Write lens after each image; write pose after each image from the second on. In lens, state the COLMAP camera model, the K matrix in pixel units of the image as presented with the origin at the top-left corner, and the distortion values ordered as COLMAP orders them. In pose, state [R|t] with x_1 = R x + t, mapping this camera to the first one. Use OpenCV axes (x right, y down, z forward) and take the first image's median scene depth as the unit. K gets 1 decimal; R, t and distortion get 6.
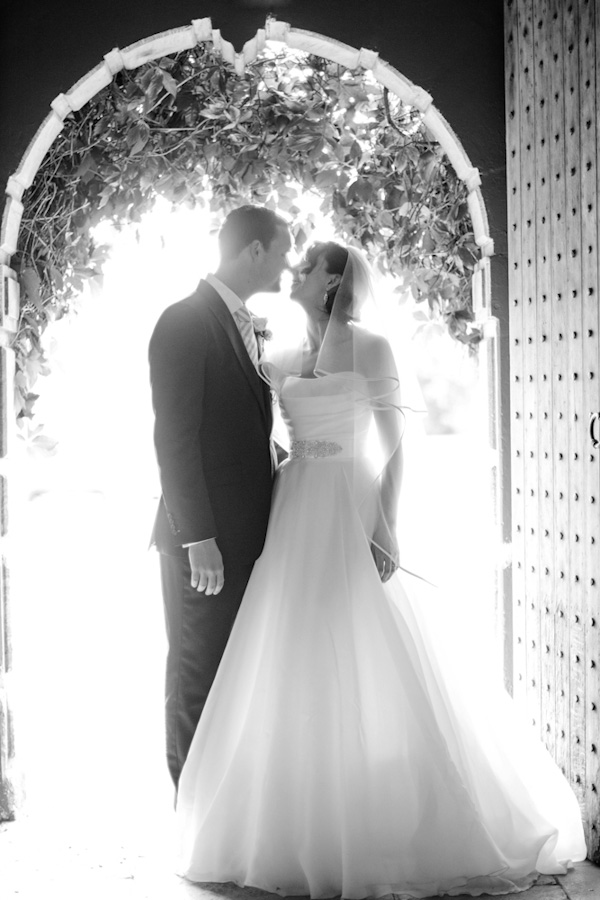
lens RADIAL K [[1646.6, 0, 300.0], [0, 1646.6, 450.0], [0, 0, 1]] dist [-0.178649, 0.391379]
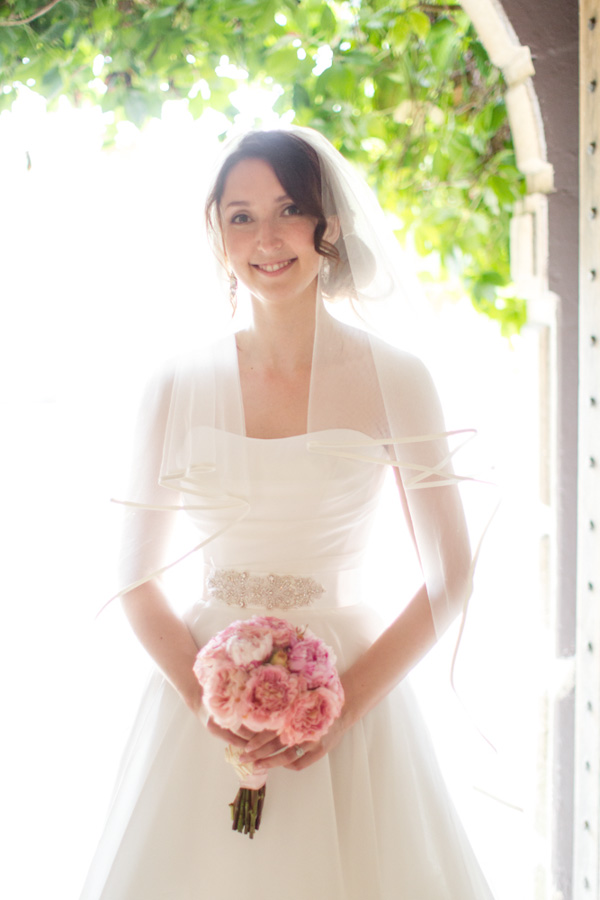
lens RADIAL K [[1646.6, 0, 300.0], [0, 1646.6, 450.0], [0, 0, 1]] dist [-0.178649, 0.391379]
pose [[0.999857, 0.004869, 0.016192, 0.013739], [-0.005962, 0.997657, 0.068152, -0.058612], [-0.015822, -0.068239, 0.997544, 0.357470]]
